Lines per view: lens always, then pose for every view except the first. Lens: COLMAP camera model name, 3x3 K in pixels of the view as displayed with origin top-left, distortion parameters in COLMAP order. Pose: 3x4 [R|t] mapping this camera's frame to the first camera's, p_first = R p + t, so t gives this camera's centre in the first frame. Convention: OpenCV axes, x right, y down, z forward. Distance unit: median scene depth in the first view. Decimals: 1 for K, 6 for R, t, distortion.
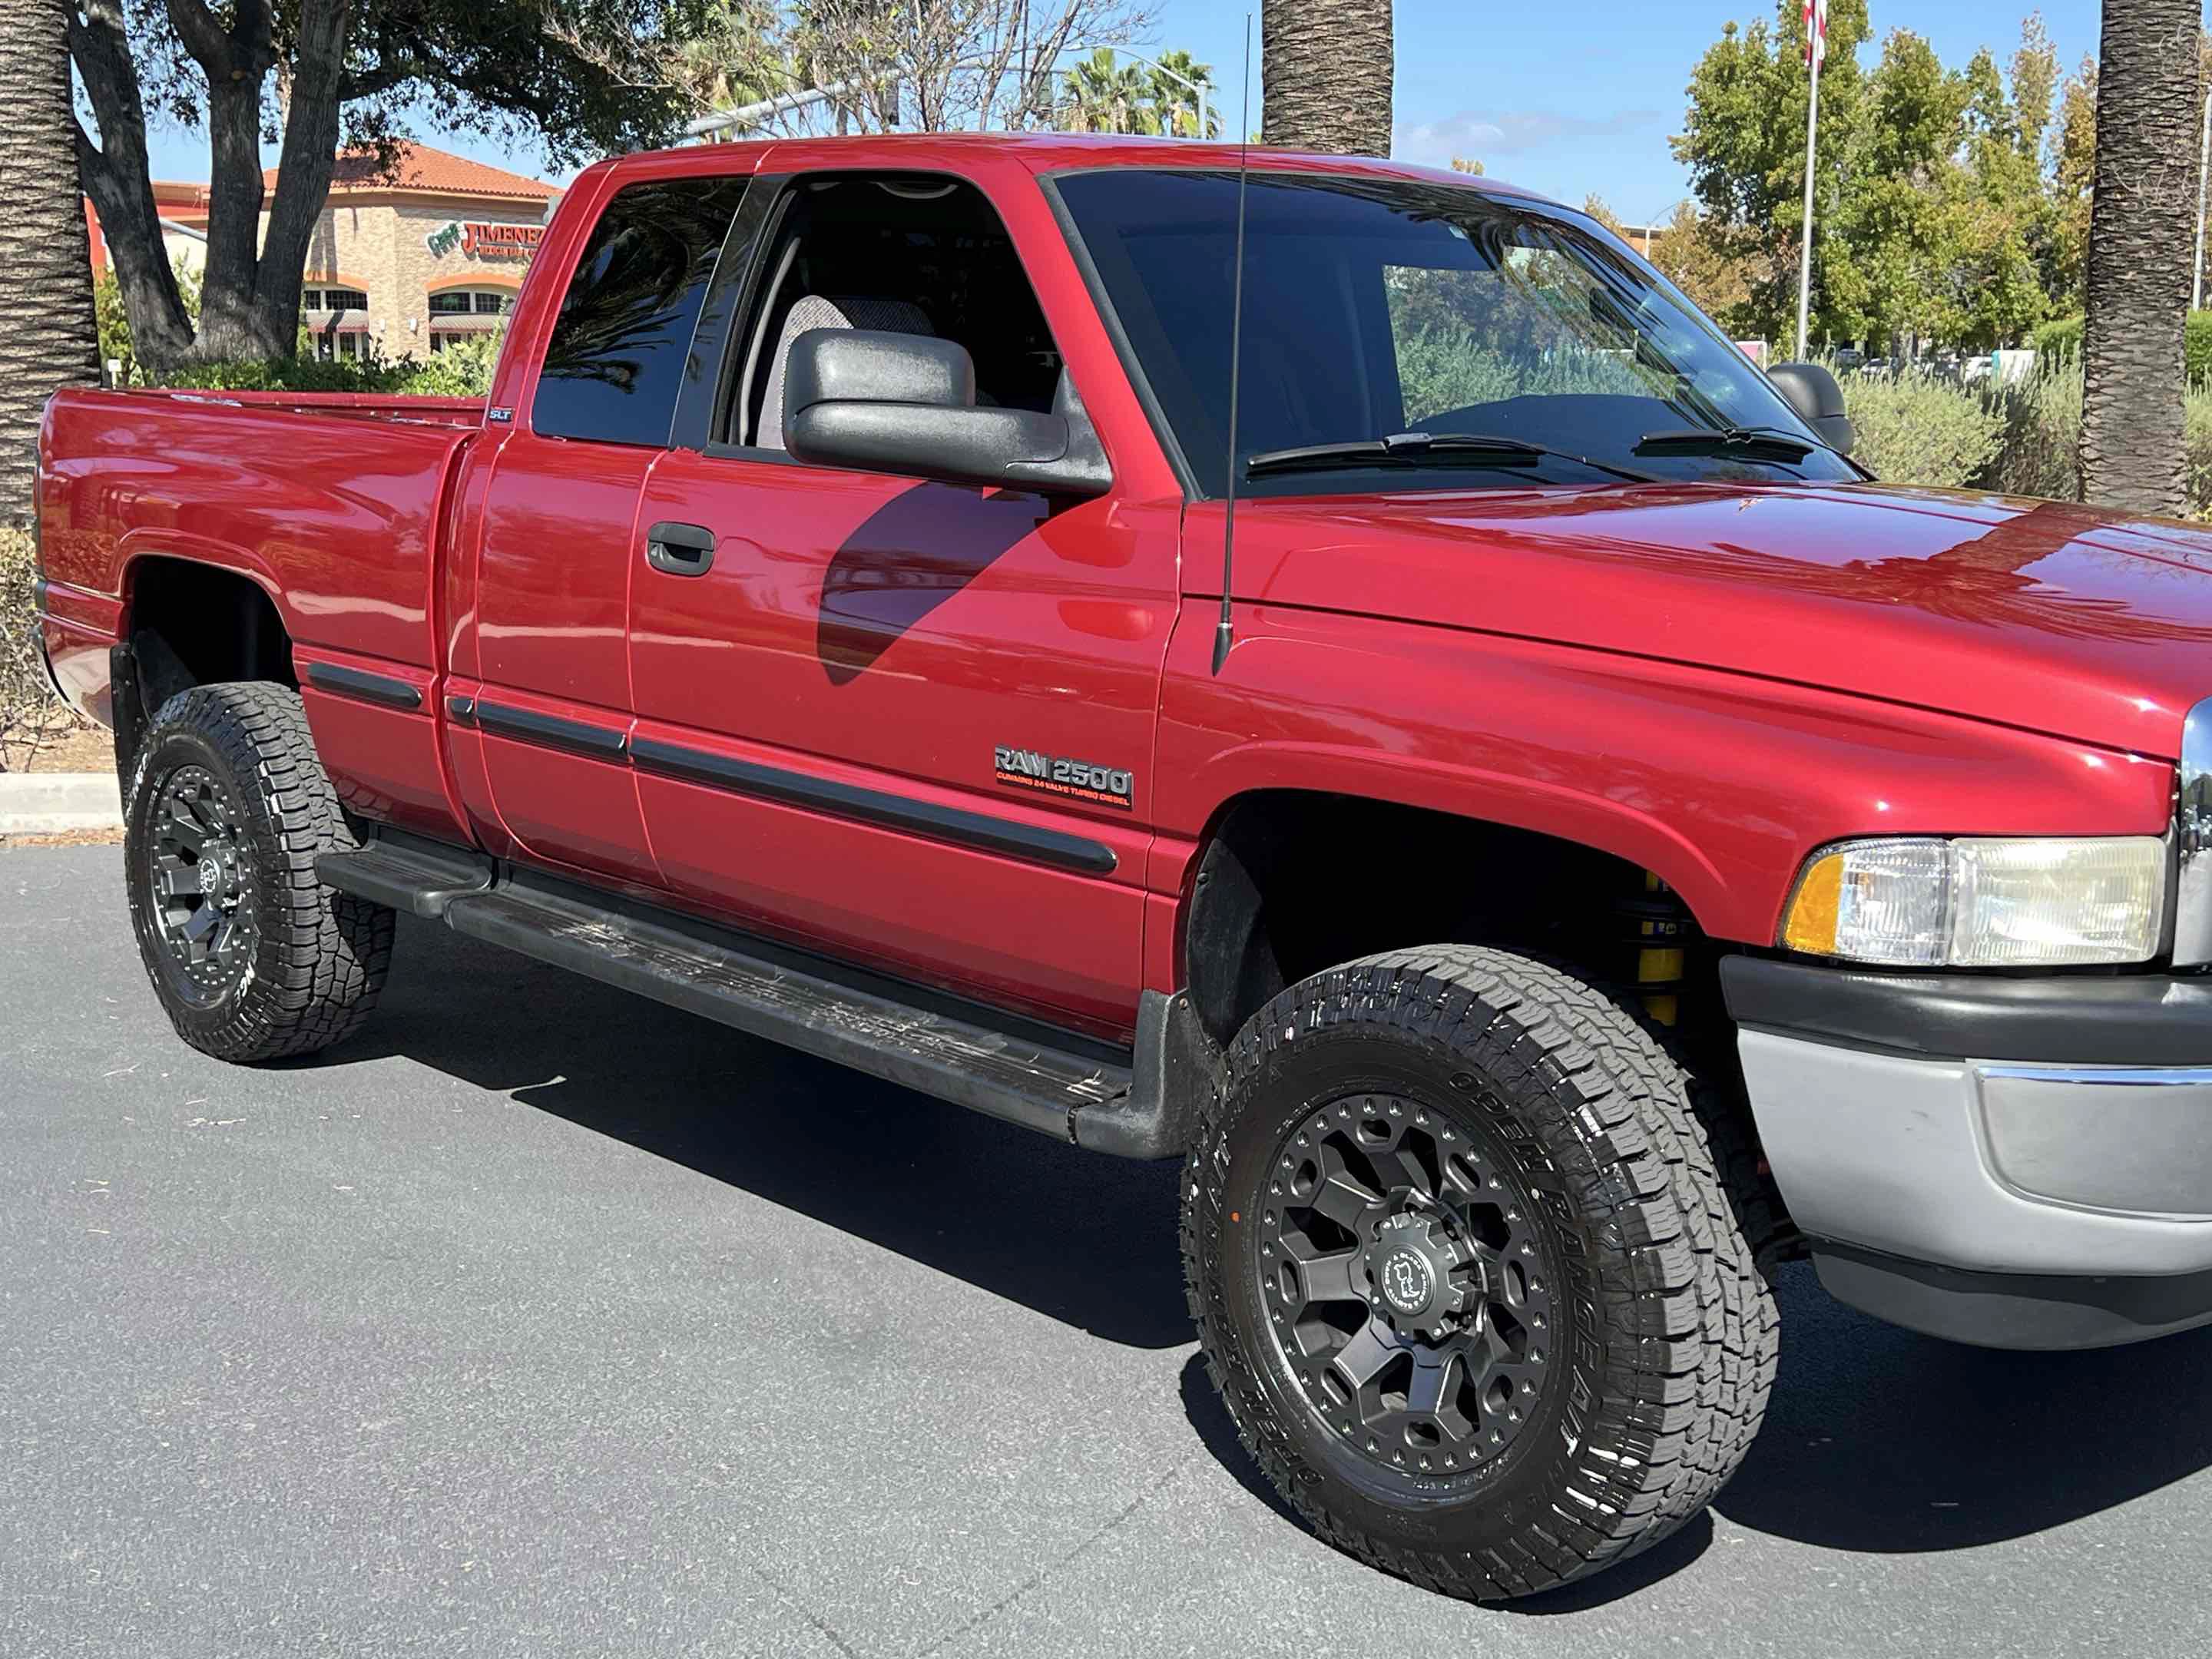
lens RADIAL K [[2844.4, 0, 1106.1], [0, 2844.4, 810.0], [0, 0, 1]] dist [0.048058, 0.000000]
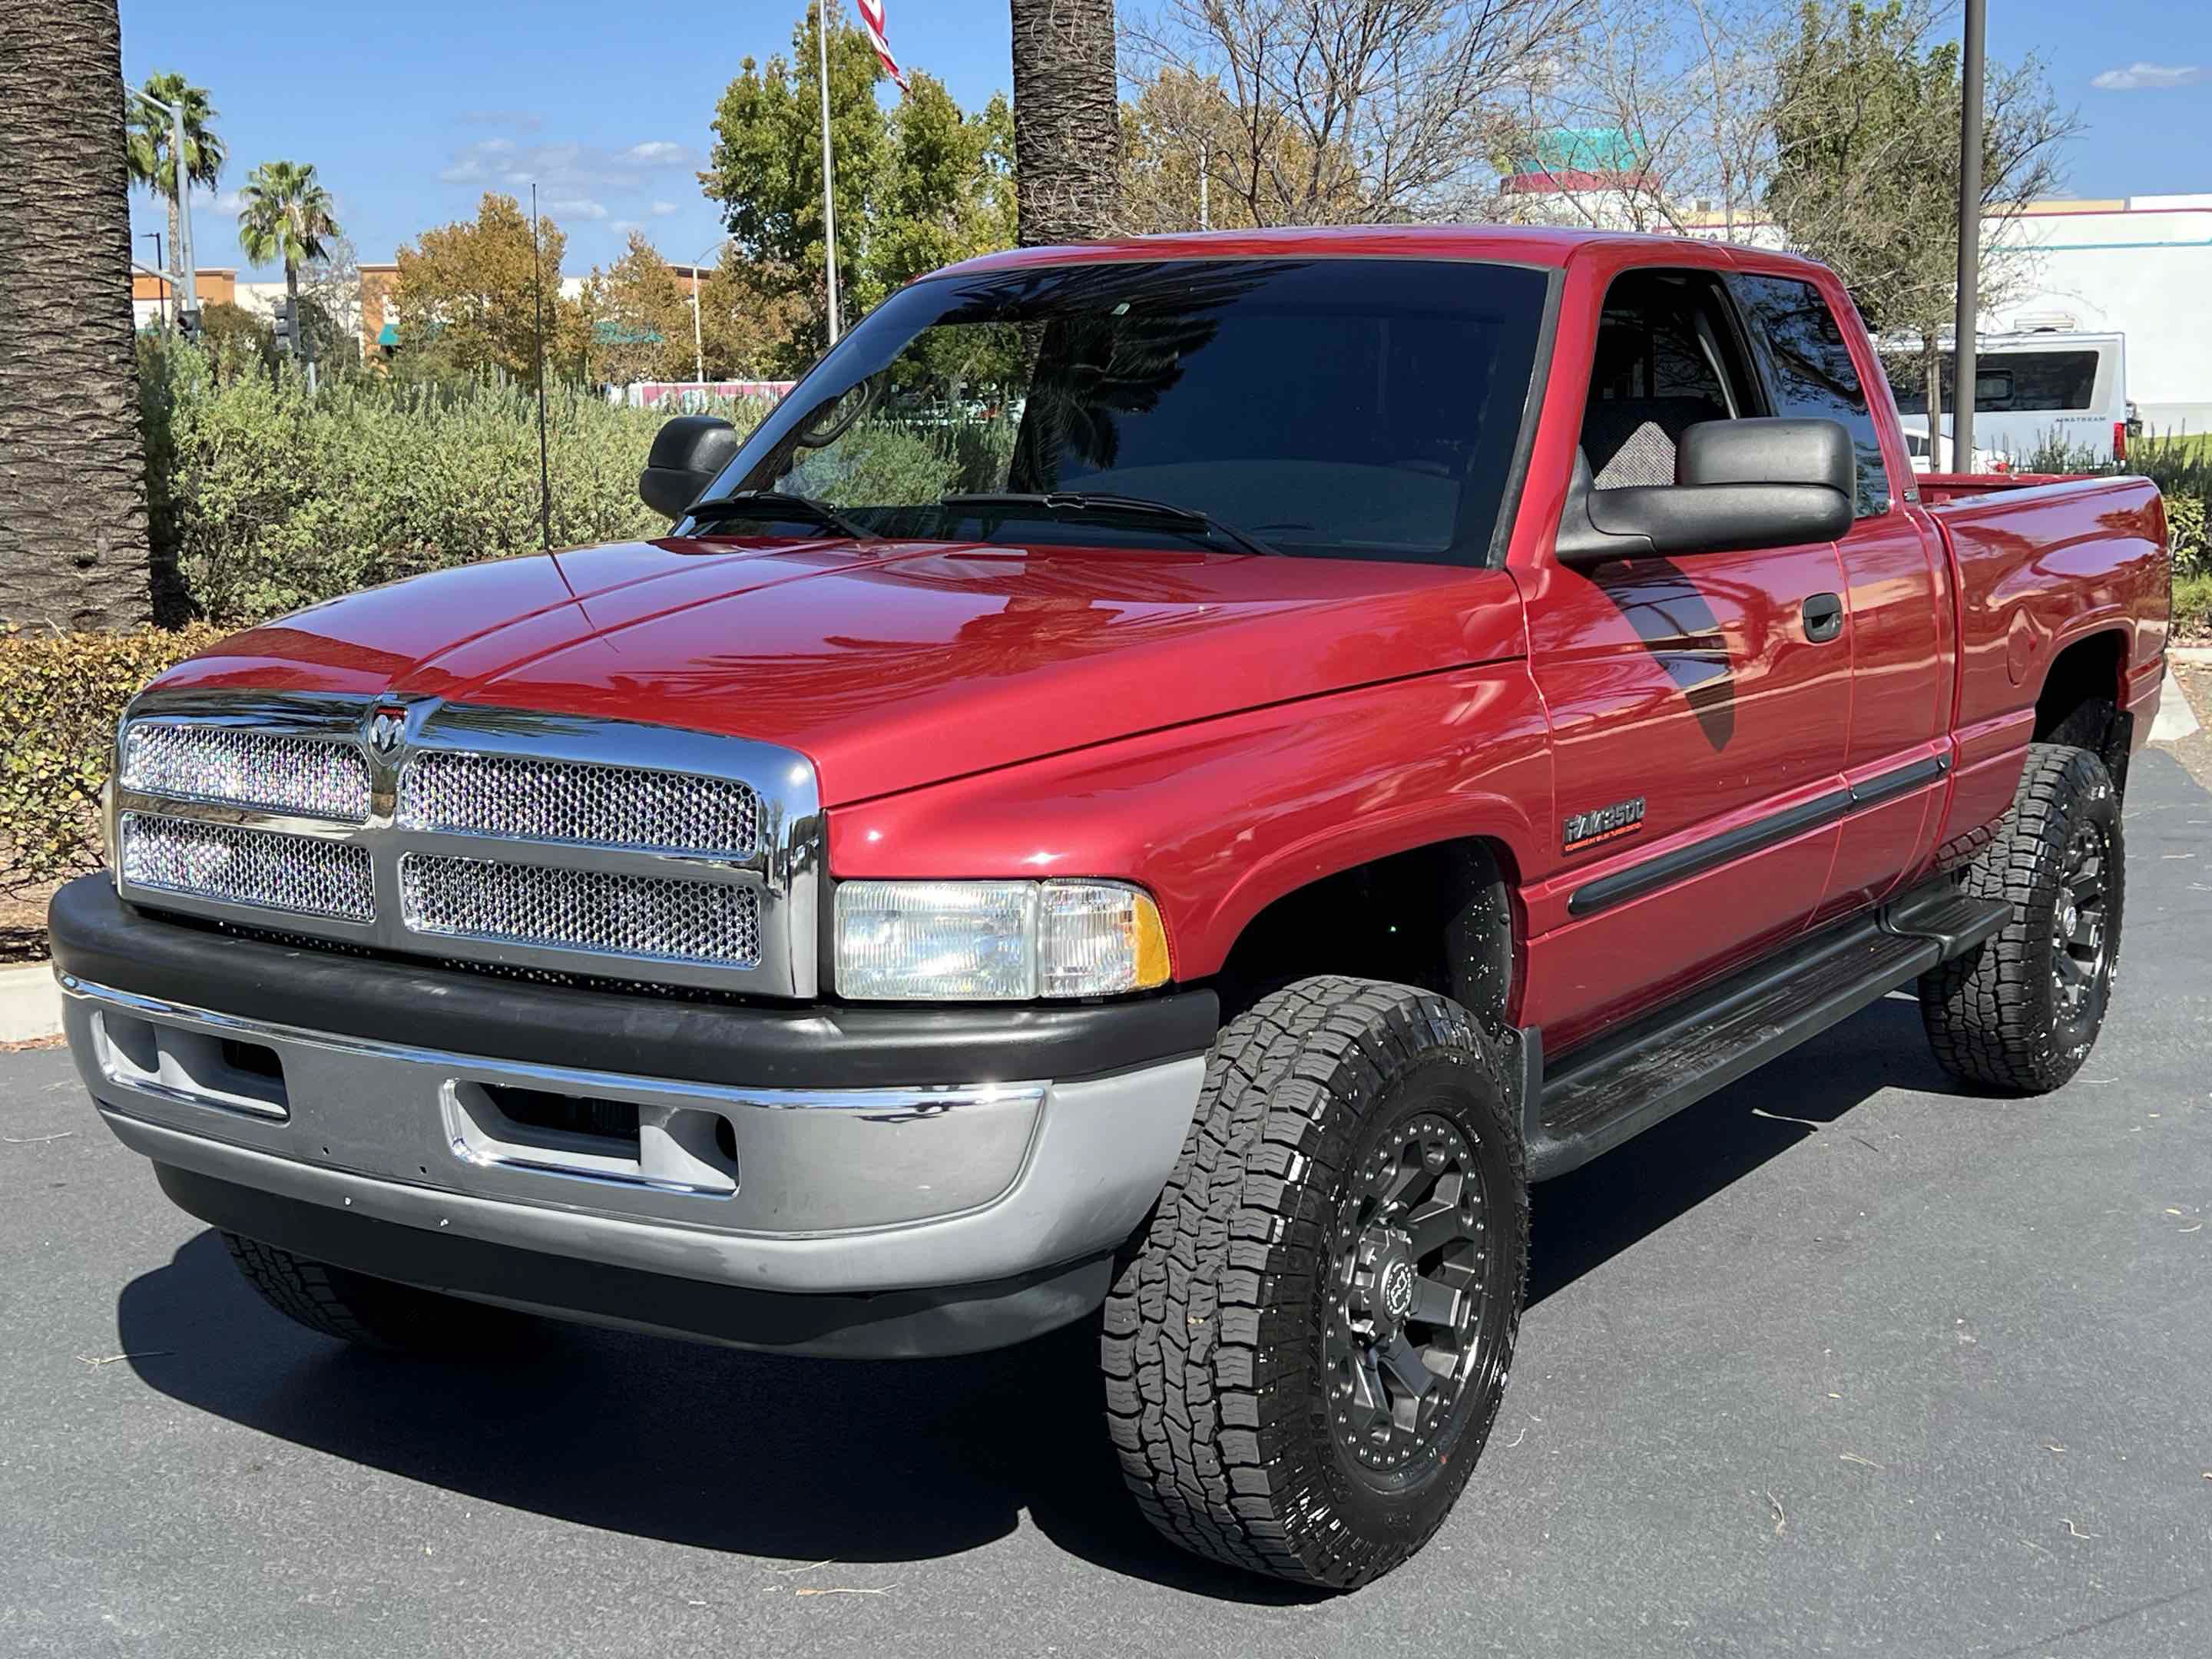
lens RADIAL K [[2844.4, 0, 1113.7], [0, 2844.4, 823.3], [0, 0, 1]] dist [0.048058, 0.000000]
pose [[0.949401, -0.062323, 0.307821, 0.058677], [0.065278, 0.997867, 0.000699, -0.014645], [-0.307208, 0.019430, 0.951444, 0.096028]]
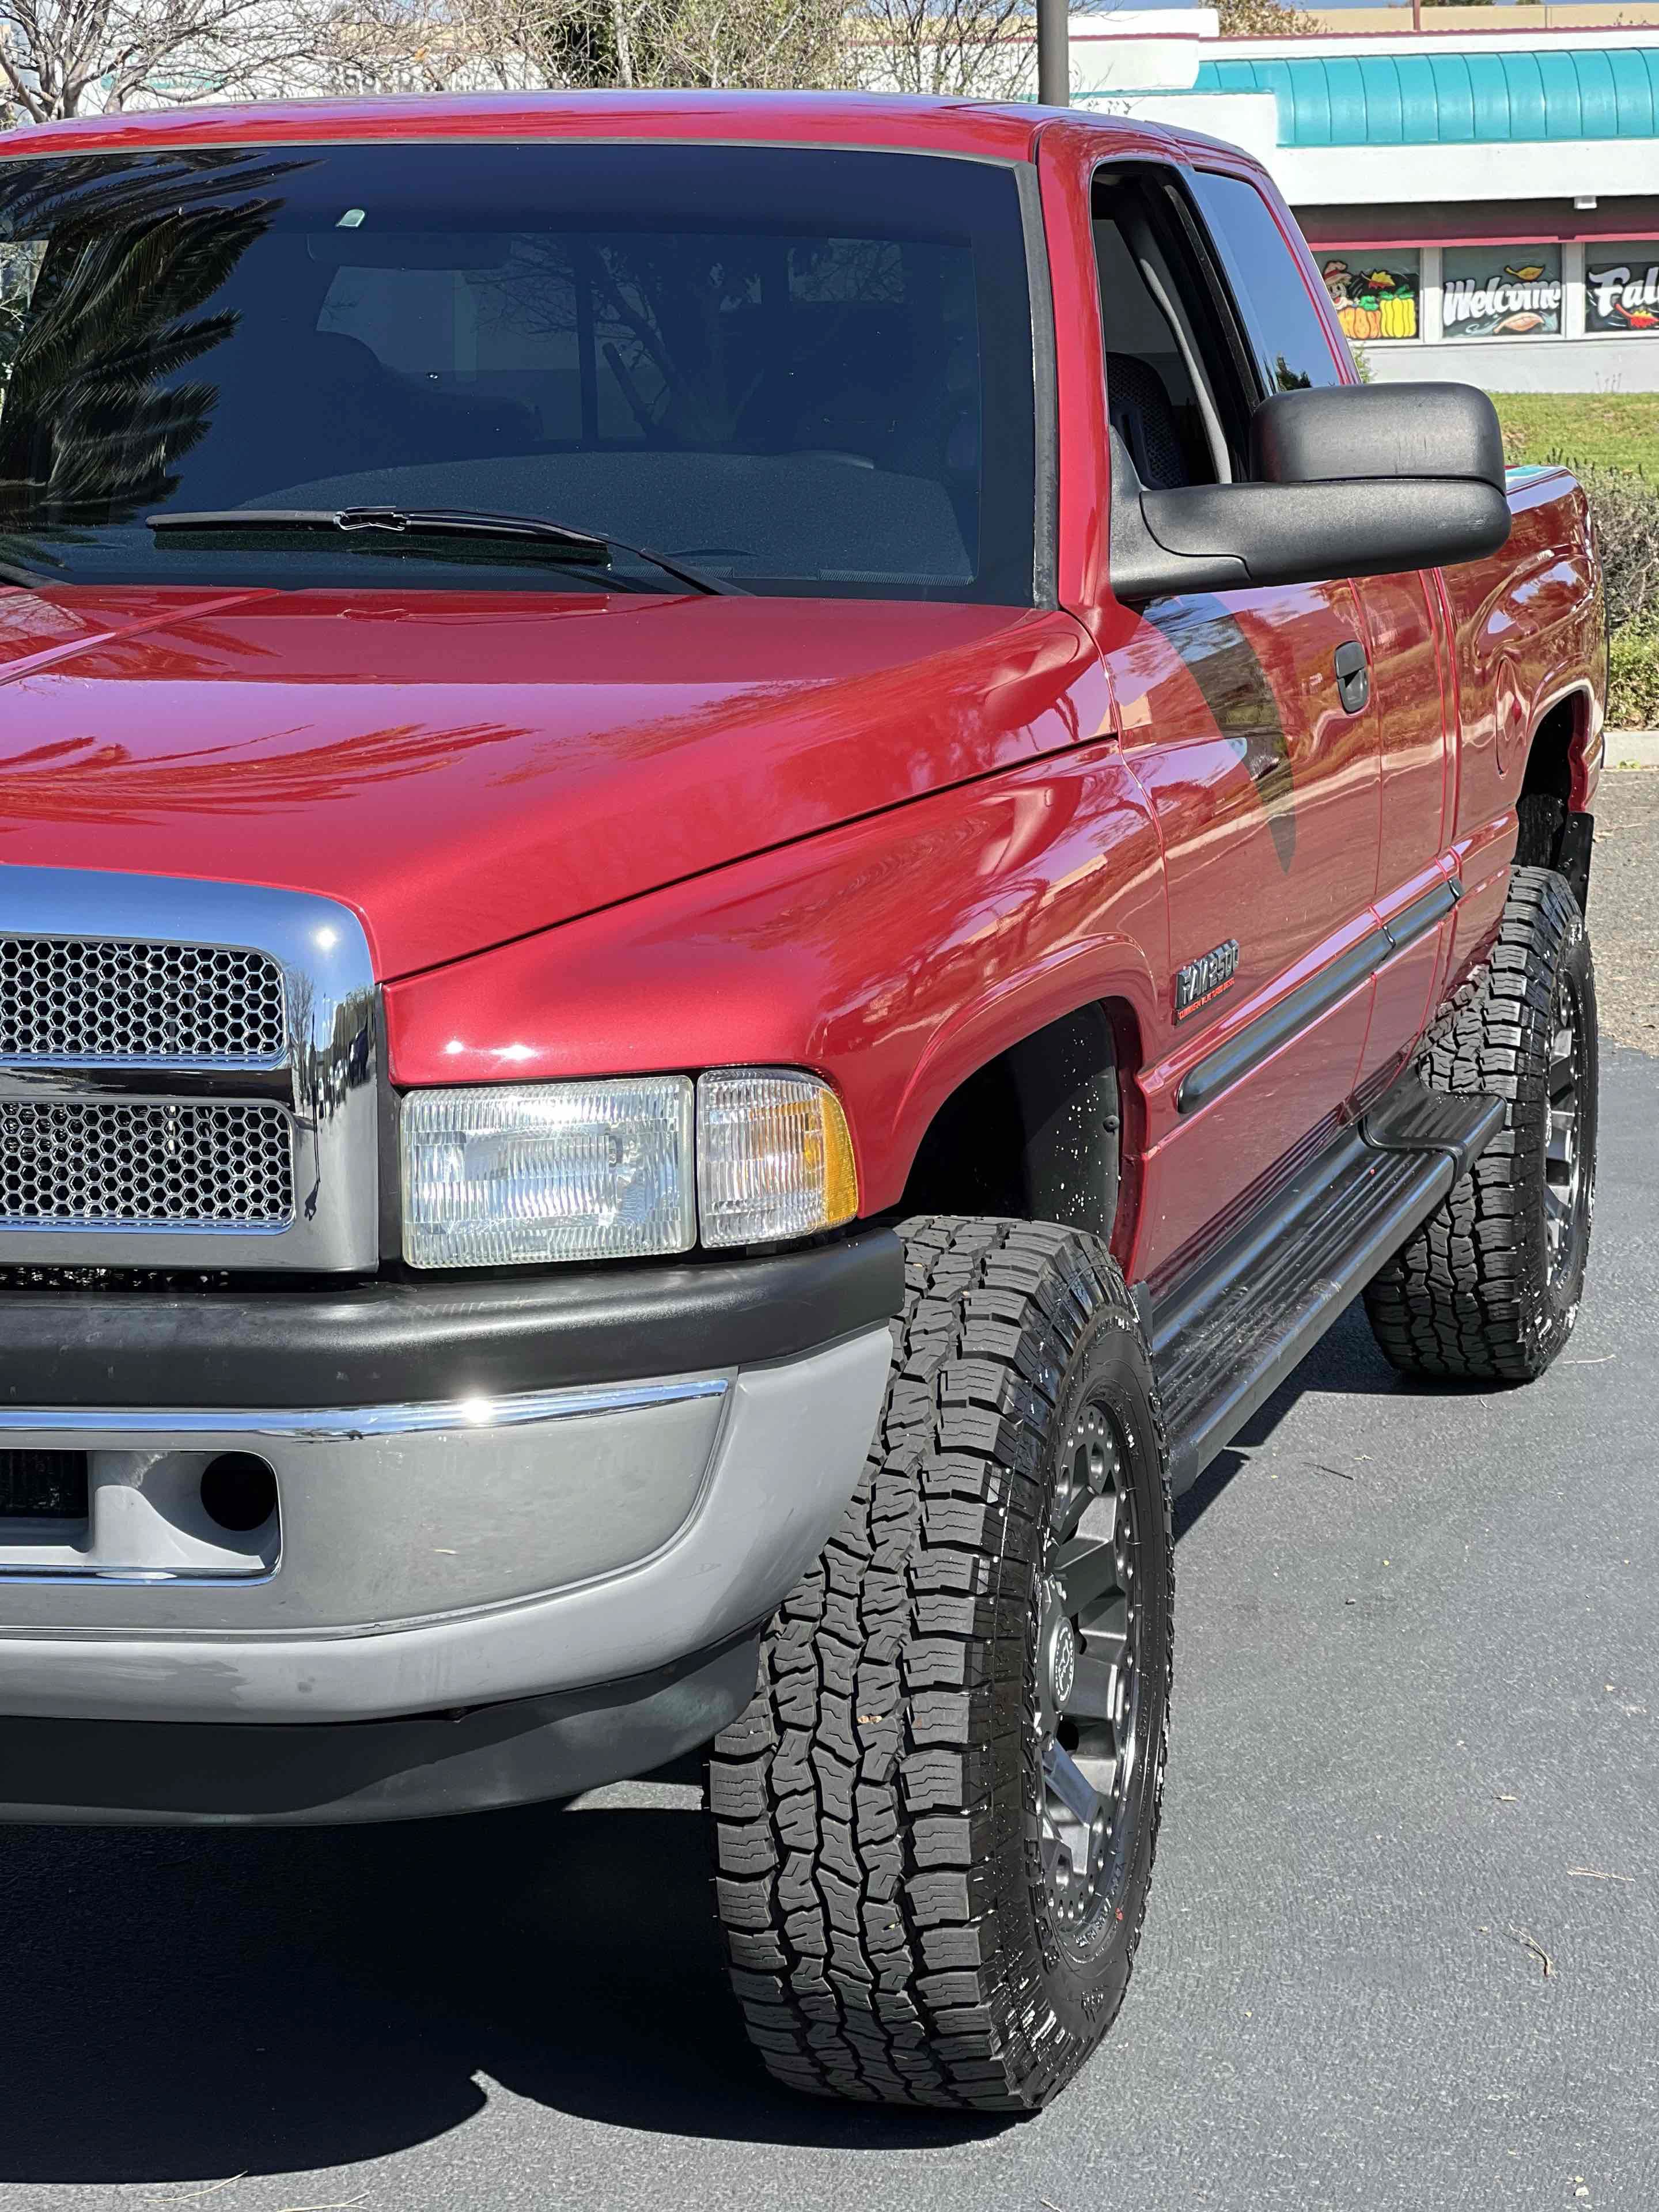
lens RADIAL K [[4989.9, 0, 867.0], [0, 4989.9, 1016.9], [0, 0, 1]] dist [0.213285, 0.000000]
pose [[0.808017, -0.102391, 0.580193, 0.007634], [0.115926, 0.993162, 0.013824, -0.015572], [-0.577641, 0.056089, 0.814362, 0.090372]]
